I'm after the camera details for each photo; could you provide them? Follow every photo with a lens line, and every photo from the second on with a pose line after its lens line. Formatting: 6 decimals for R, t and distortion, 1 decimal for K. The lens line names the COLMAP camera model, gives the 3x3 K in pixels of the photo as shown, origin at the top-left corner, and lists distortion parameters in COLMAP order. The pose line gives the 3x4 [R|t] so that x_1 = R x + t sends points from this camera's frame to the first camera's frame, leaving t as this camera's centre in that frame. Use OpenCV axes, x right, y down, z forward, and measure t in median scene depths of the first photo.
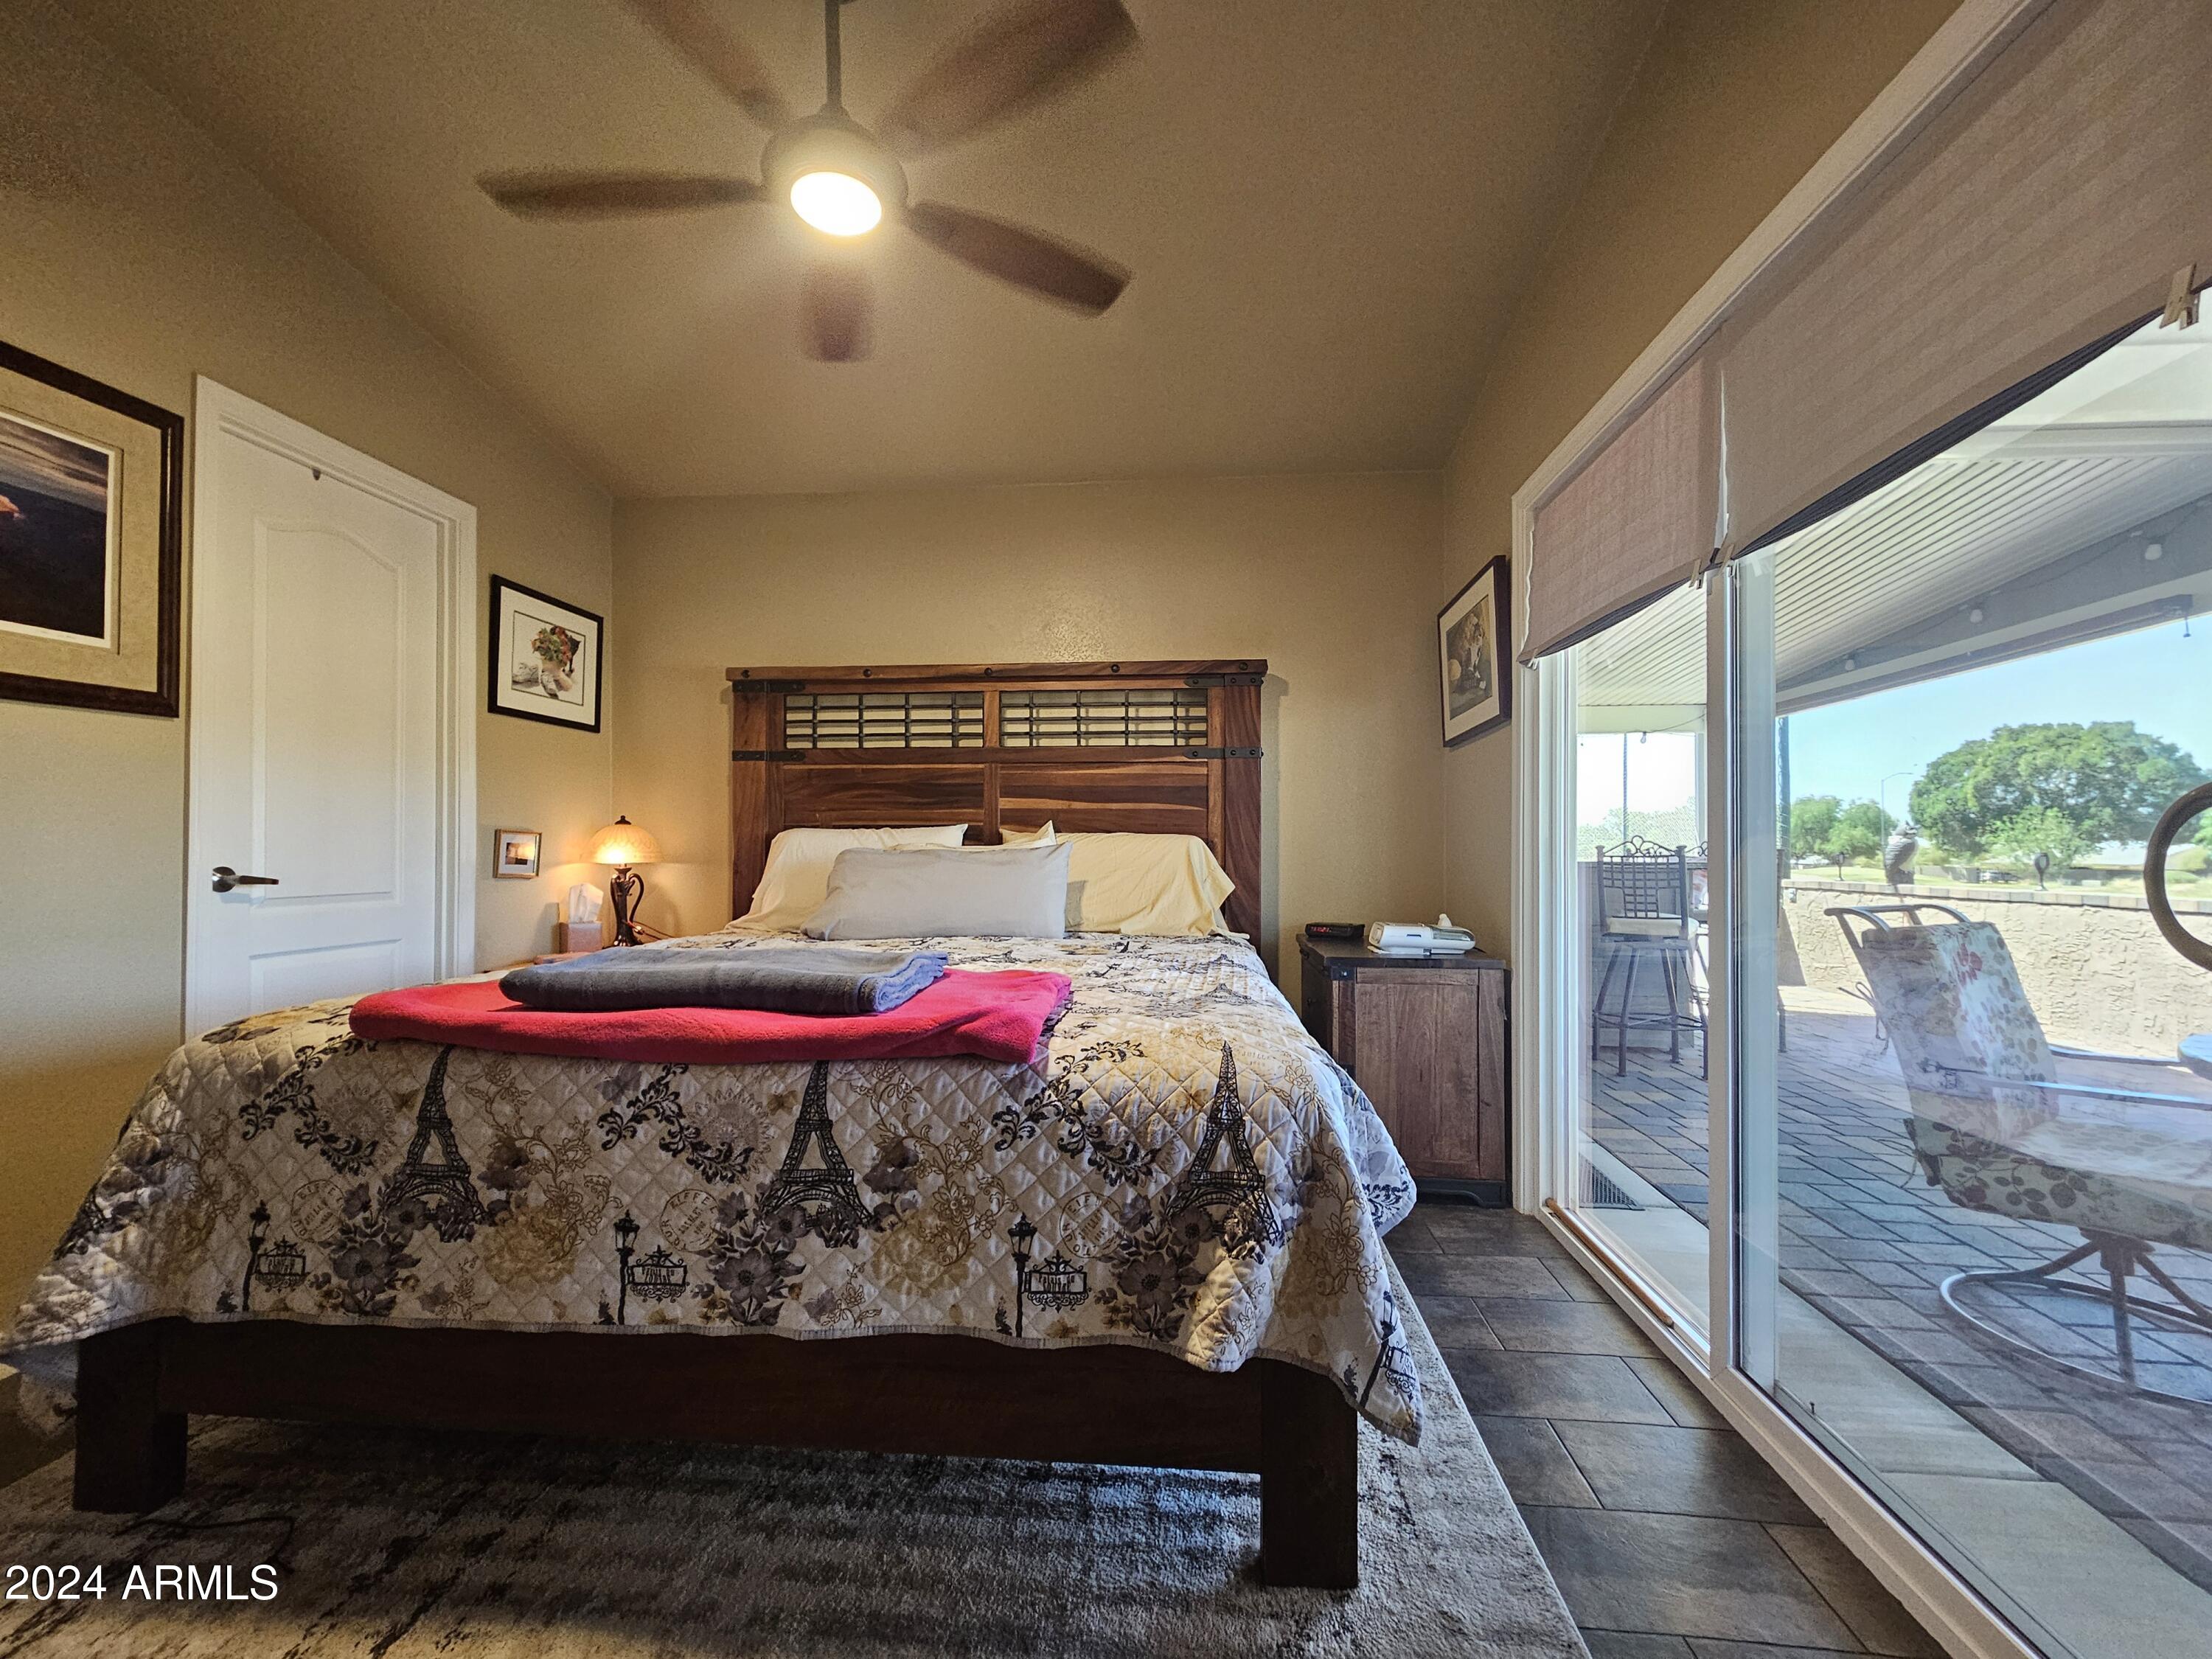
lens RADIAL K [[910.2, 0, 1110.8], [0, 910.2, 842.1], [0, 0, 1]] dist [-0.005369, 0.002472]
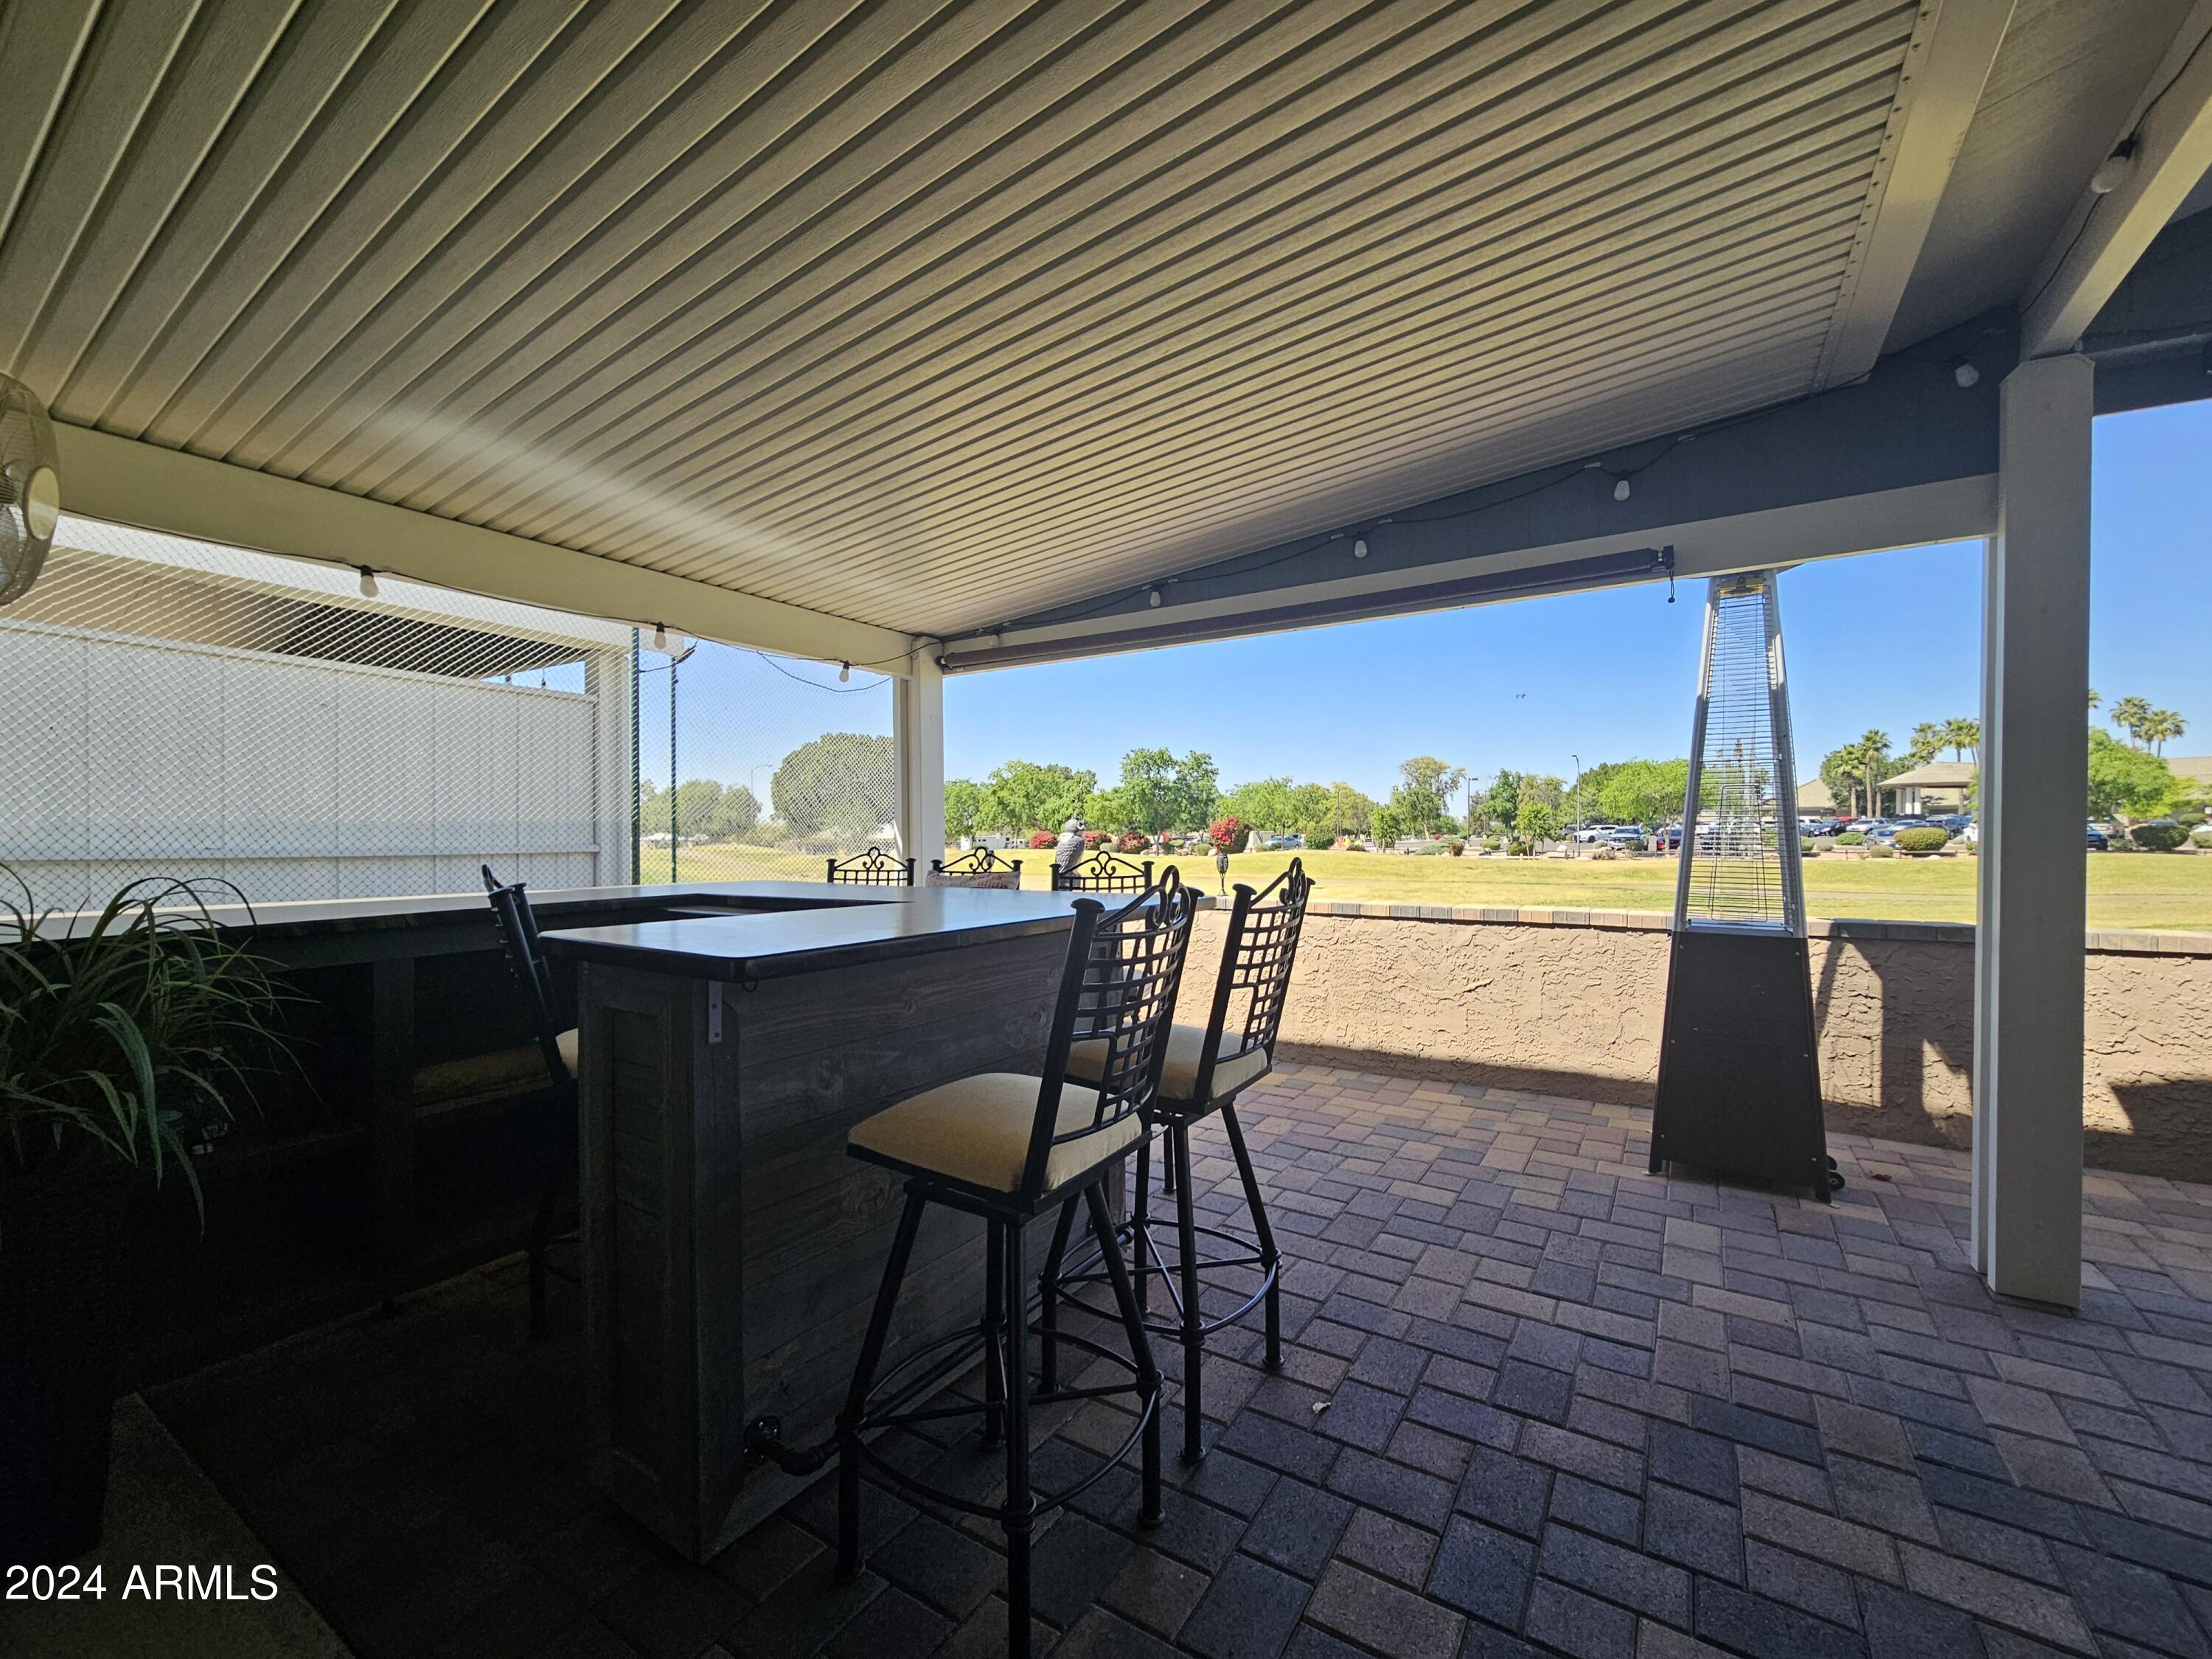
lens RADIAL K [[910.2, 0, 1090.4], [0, 910.2, 827.8], [0, 0, 1]] dist [-0.005369, 0.002472]
pose [[0.471624, -0.000750, 0.881799, 0.263852], [-0.007205, 0.999963, 0.004704, -0.029615], [-0.881770, -0.008571, 0.471601, 1.179517]]
